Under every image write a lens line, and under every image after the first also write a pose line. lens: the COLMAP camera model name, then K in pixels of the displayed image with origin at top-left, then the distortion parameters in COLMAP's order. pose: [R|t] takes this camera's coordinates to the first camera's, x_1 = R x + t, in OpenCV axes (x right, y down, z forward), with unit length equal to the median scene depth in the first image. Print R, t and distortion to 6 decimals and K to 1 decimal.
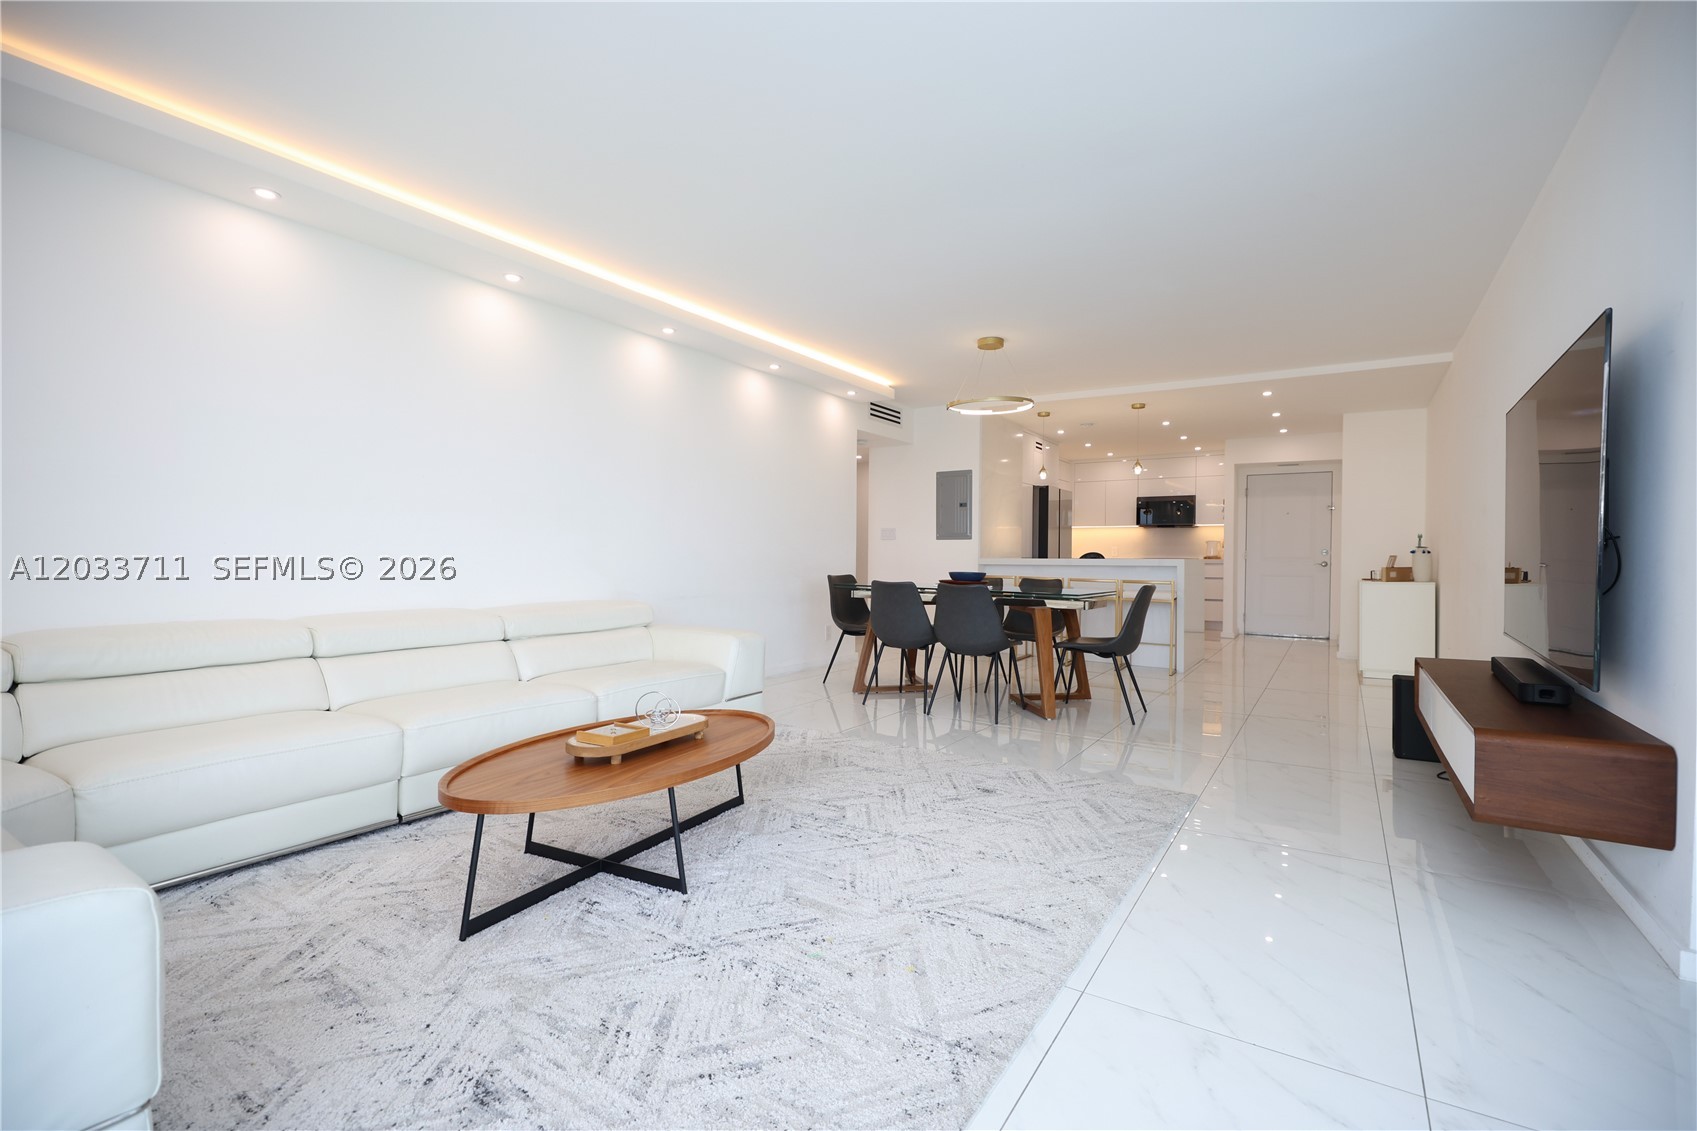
lens RADIAL K [[793.6, 0, 848.5], [0, 793.6, 565.5], [0, 0, 1]] dist [-0.004774, -0.000173]
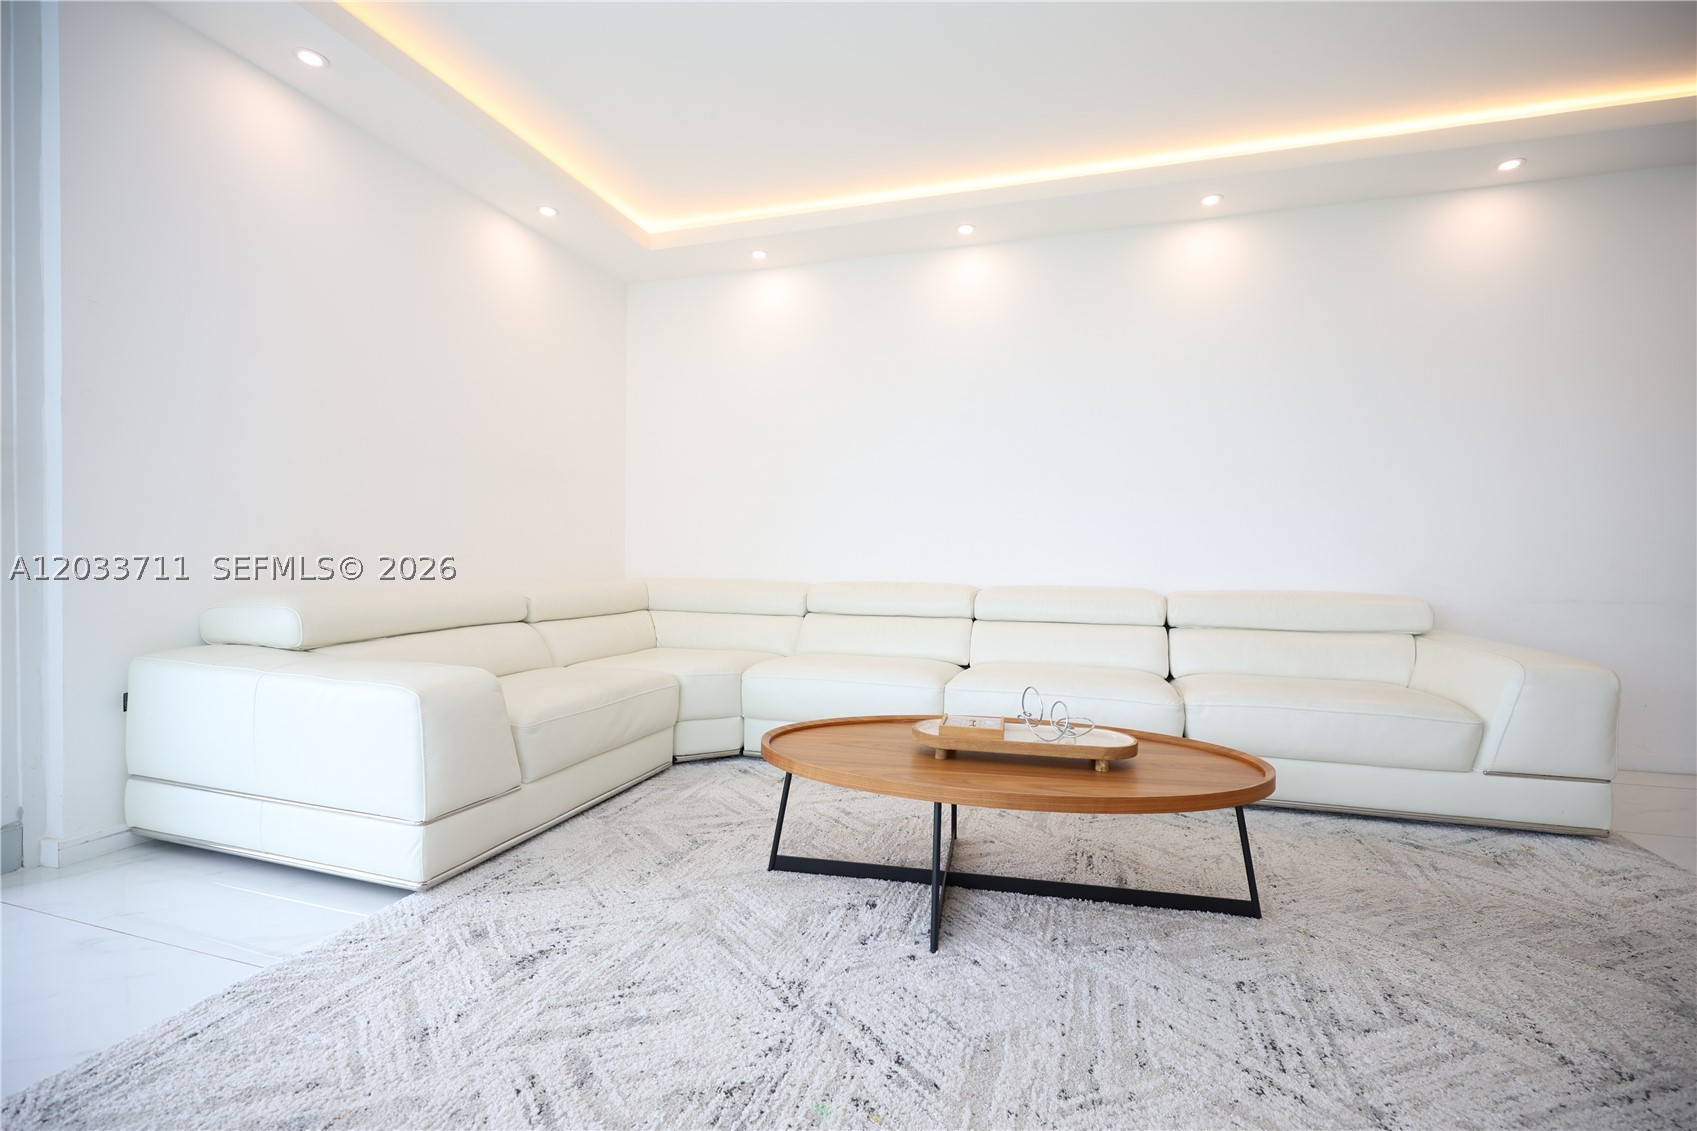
lens RADIAL K [[762.6, 0, 848.5], [0, 762.6, 565.5], [0, 0, 1]] dist [0.000053, -0.000507]
pose [[0.249411, 0.010326, -0.968343, 0.474752], [-0.020544, 0.999775, 0.005369, 0.051115], [0.968180, 0.018555, 0.249567, 0.756999]]
